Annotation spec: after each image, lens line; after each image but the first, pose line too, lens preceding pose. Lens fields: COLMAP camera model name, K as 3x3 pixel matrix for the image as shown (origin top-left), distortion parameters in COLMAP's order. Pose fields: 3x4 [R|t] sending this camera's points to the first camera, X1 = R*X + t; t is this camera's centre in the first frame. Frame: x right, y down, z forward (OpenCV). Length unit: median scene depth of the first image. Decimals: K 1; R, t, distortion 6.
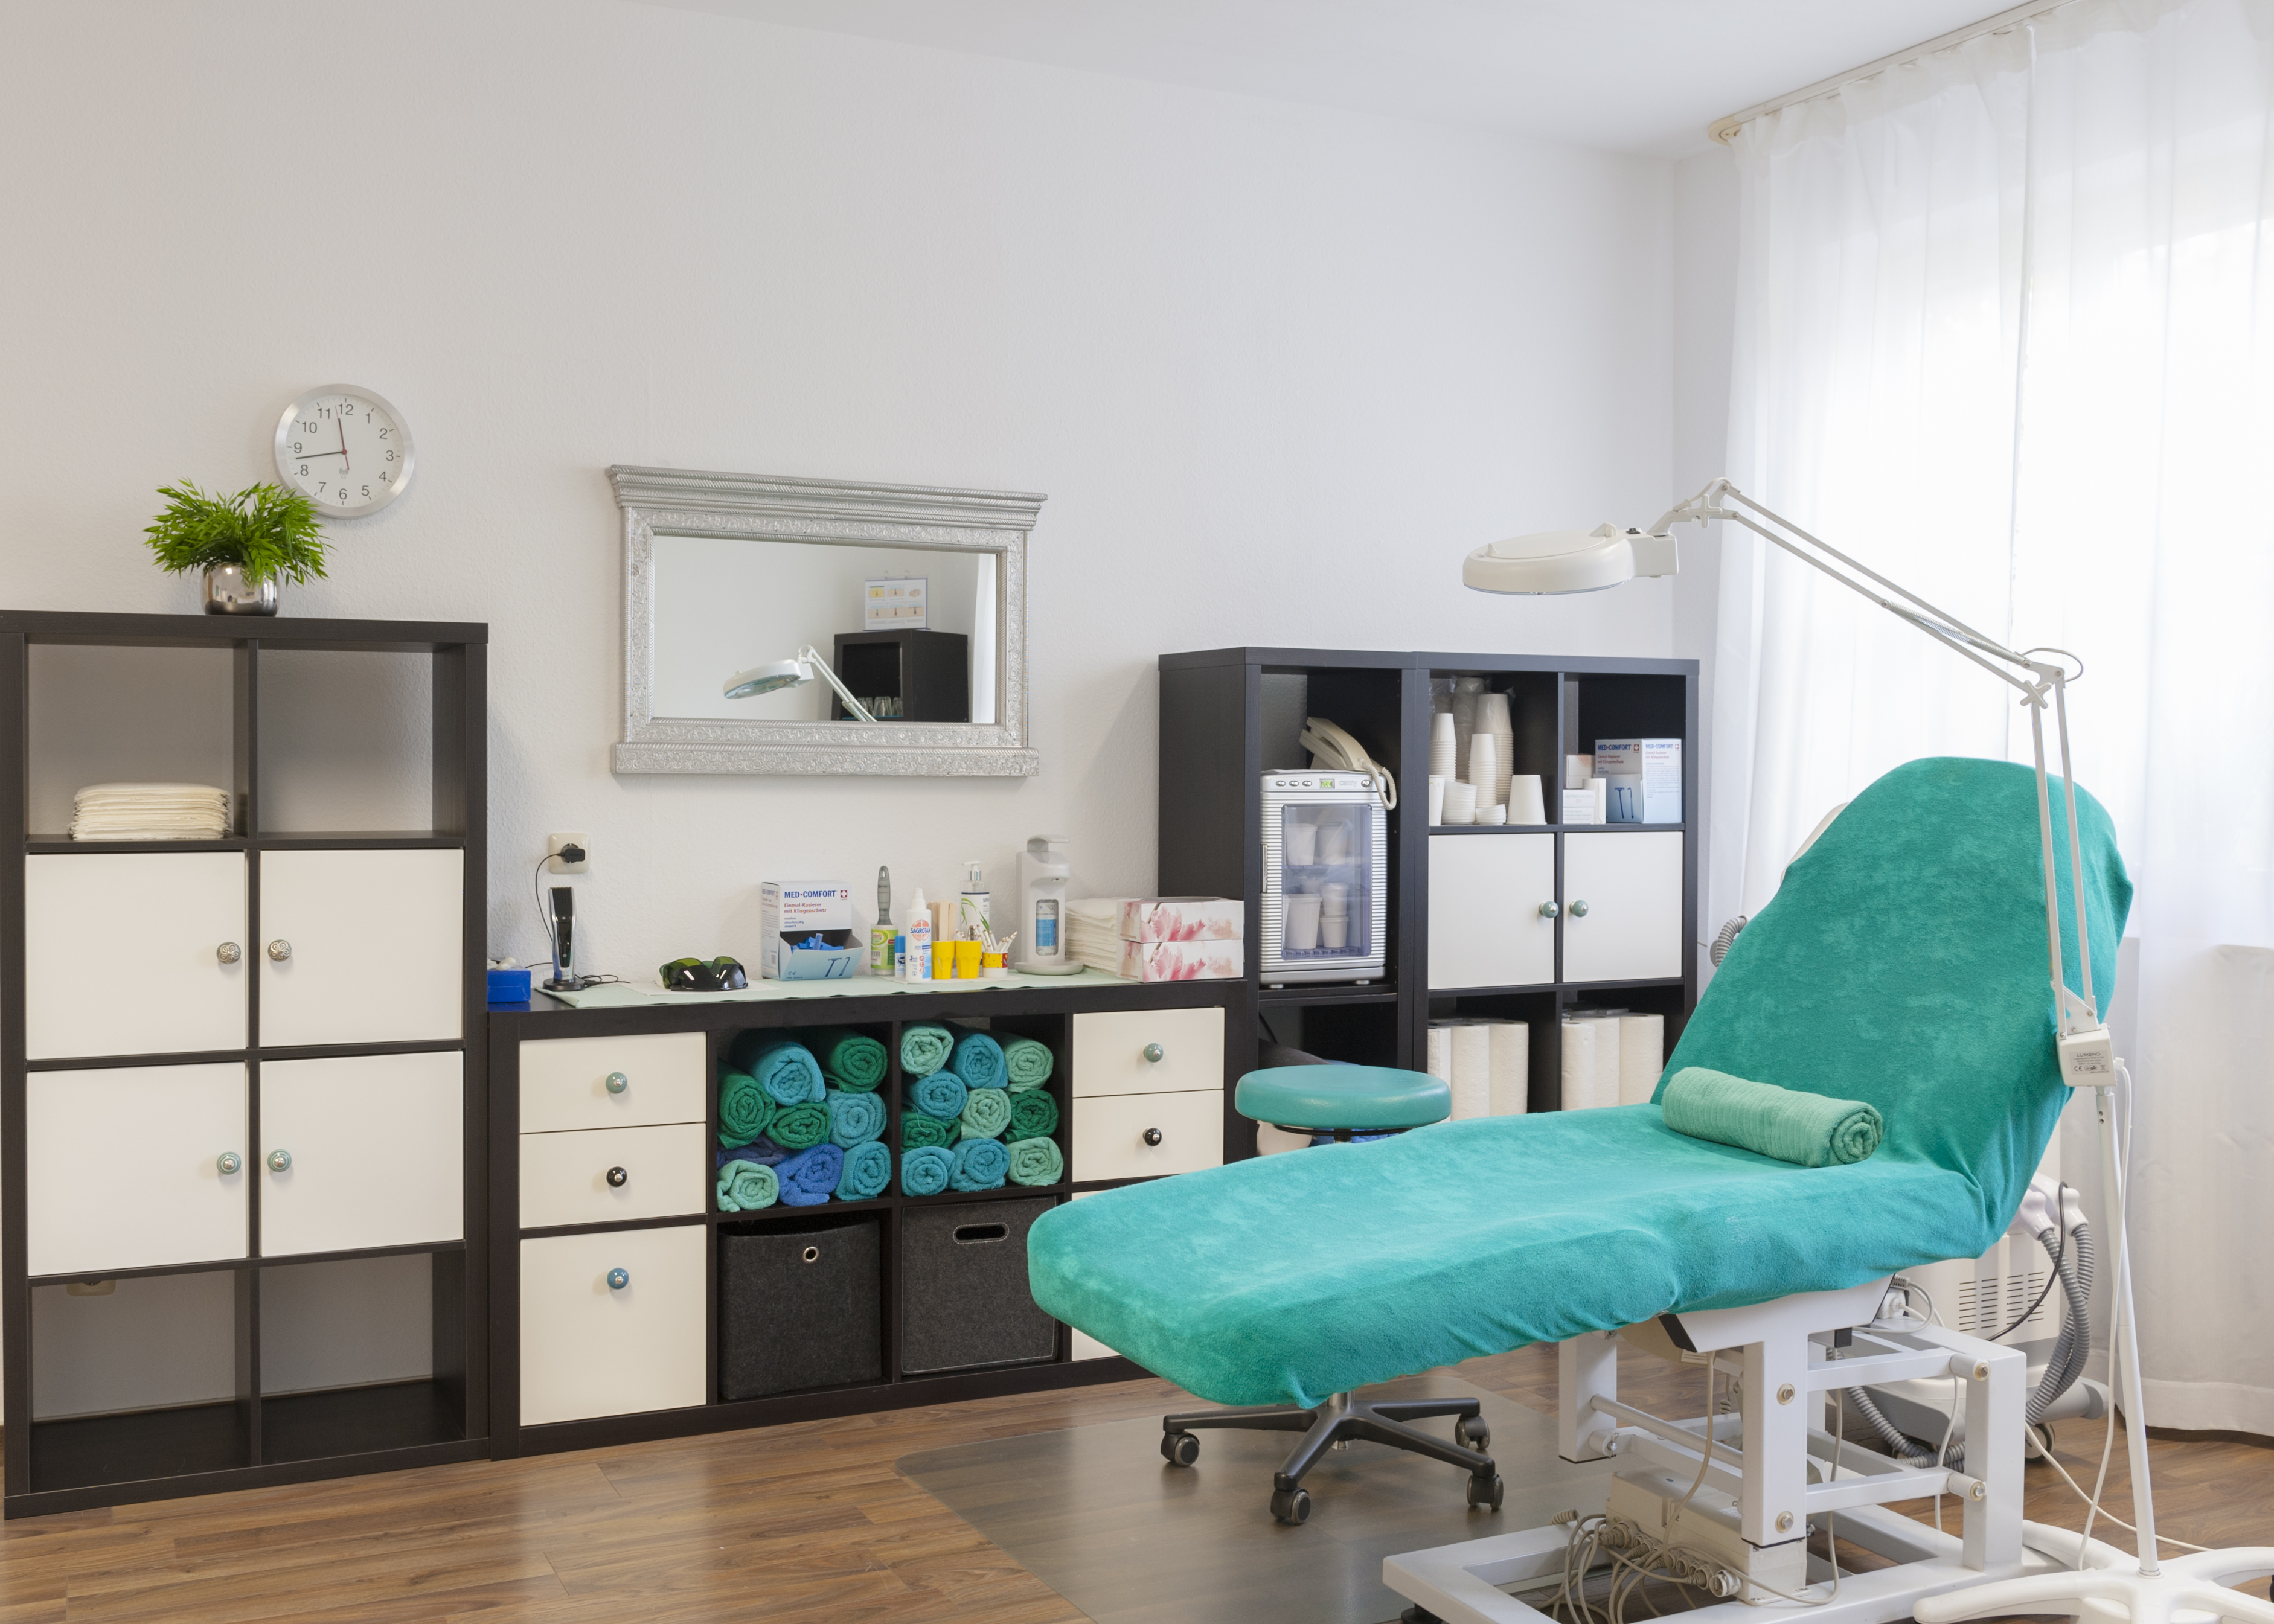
lens RADIAL K [[2126.6, 0, 1139.2], [0, 2126.6, 815.8], [0, 0, 1]] dist [-0.020136, 0.000000]
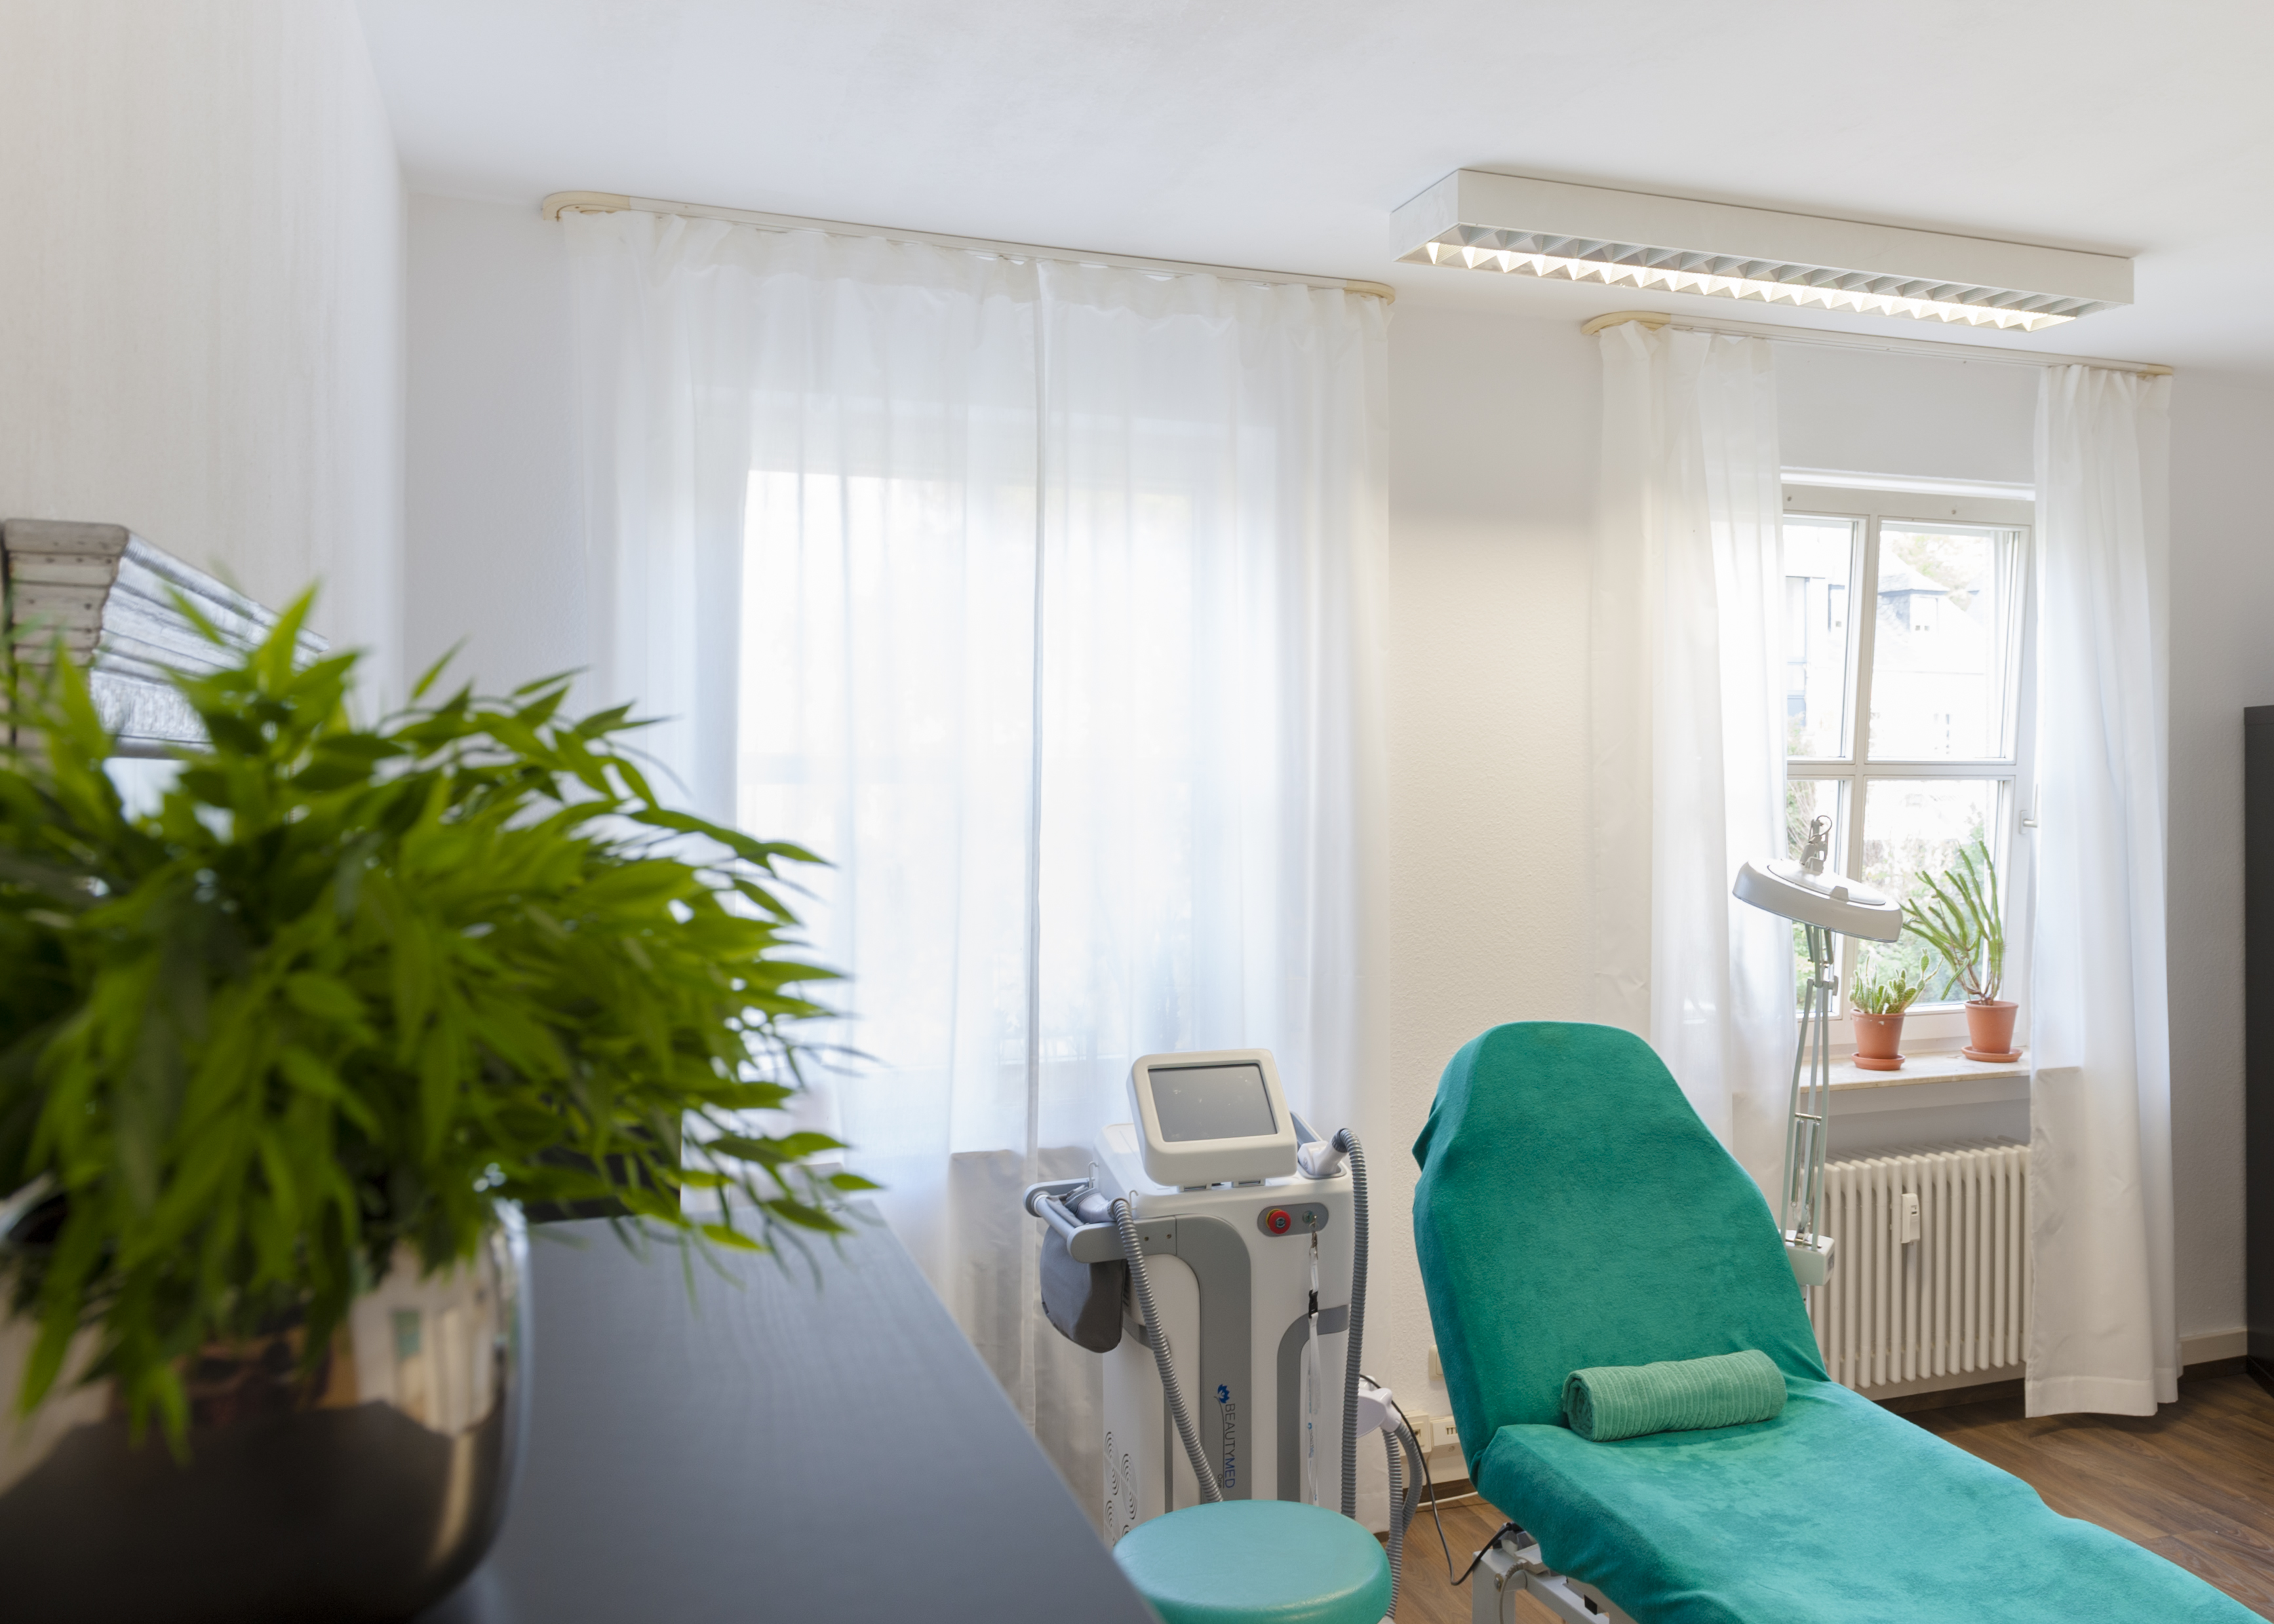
lens RADIAL K [[1848.6, 0, 1313.6], [0, 1848.6, 742.0], [0, 0, 1]] dist [0.013258, -0.030627]
pose [[0.057621, 0.007221, 0.998312, -0.510699], [0.017191, 0.999818, -0.008224, -0.142971], [-0.998191, 0.017636, 0.057486, 0.887897]]
